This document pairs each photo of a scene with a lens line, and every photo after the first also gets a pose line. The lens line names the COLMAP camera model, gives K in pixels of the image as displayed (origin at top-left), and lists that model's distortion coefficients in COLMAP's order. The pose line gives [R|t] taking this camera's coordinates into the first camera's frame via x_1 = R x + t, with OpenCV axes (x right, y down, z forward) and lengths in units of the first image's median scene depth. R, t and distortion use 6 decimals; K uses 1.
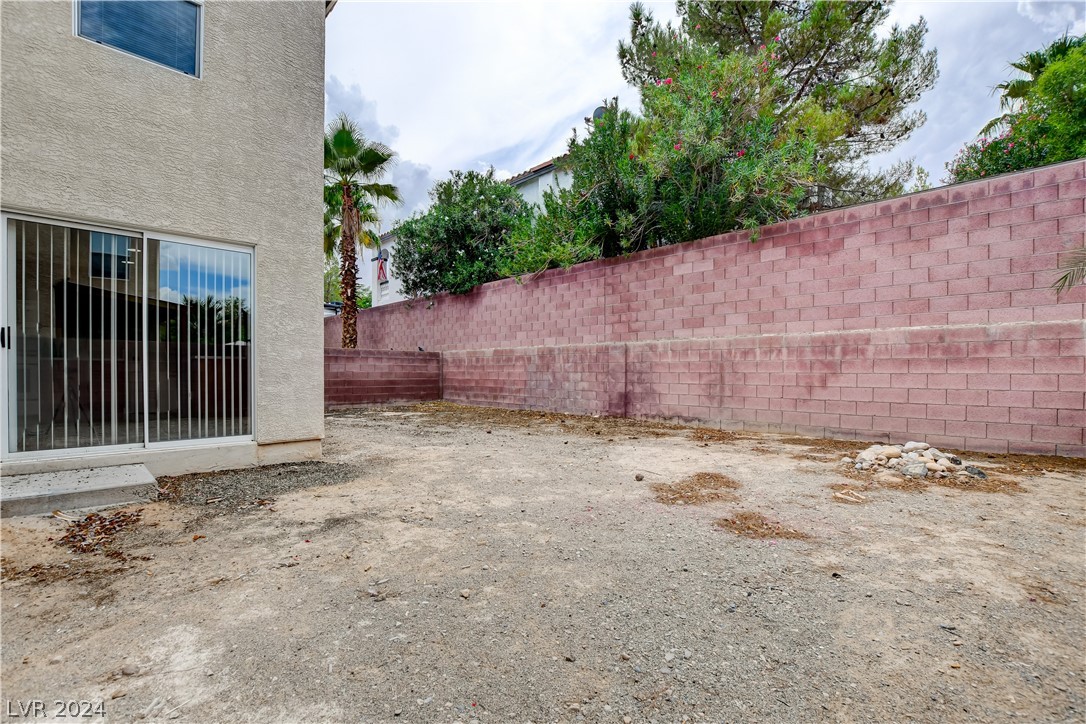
lens RADIAL K [[482.1, 0, 541.5], [0, 482.1, 373.9], [0, 0, 1]] dist [-0.017776, 0.000586]
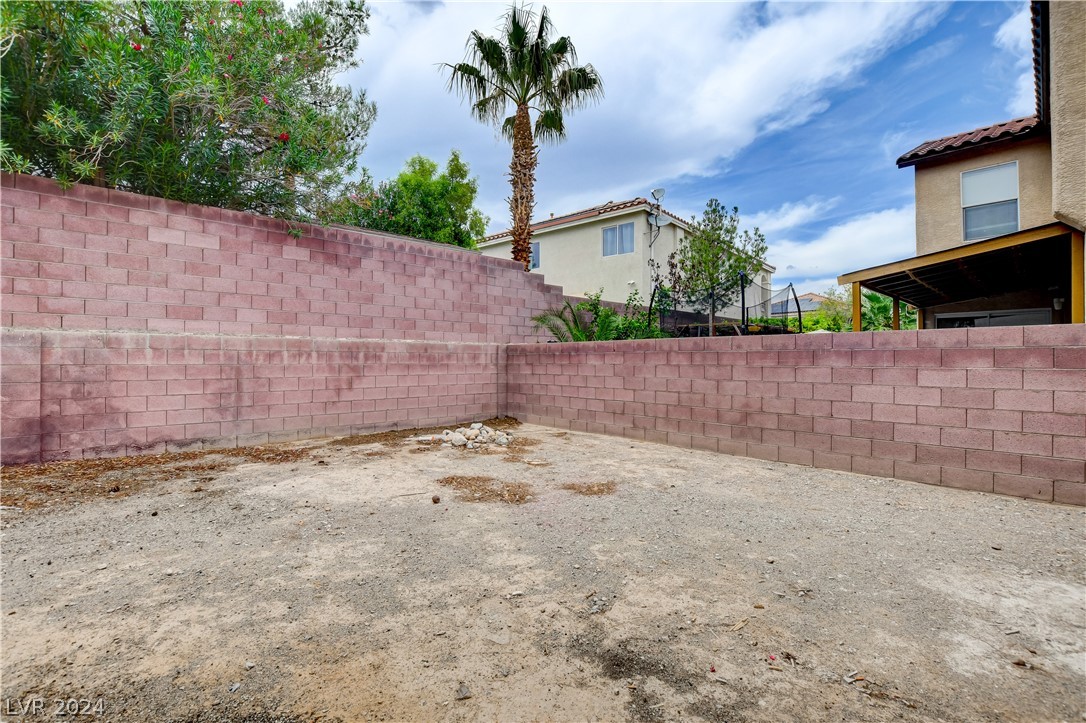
lens RADIAL K [[478.1, 0, 550.7], [0, 478.1, 360.4], [0, 0, 1]] dist [-0.029511, 0.000724]
pose [[0.028940, -0.001898, 0.999579, -0.463963], [0.002773, 0.999995, 0.001818, -0.036936], [-0.999577, 0.002719, 0.028945, 0.482659]]
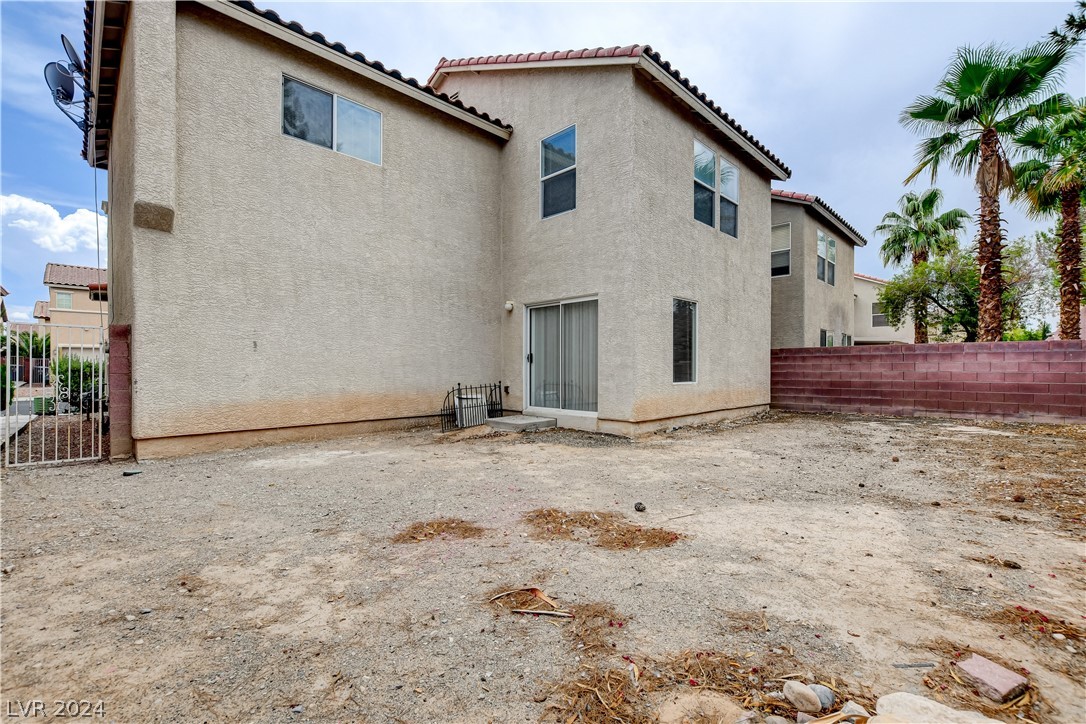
lens RADIAL K [[471.4, 0, 545.9], [0, 471.4, 376.5], [0, 0, 1]] dist [-0.011904, -0.000092]
pose [[-0.010810, 0.013280, -0.999853, 0.636239], [-0.003917, 0.999904, 0.013323, -0.008075], [0.999934, 0.004061, -0.010757, 0.549098]]
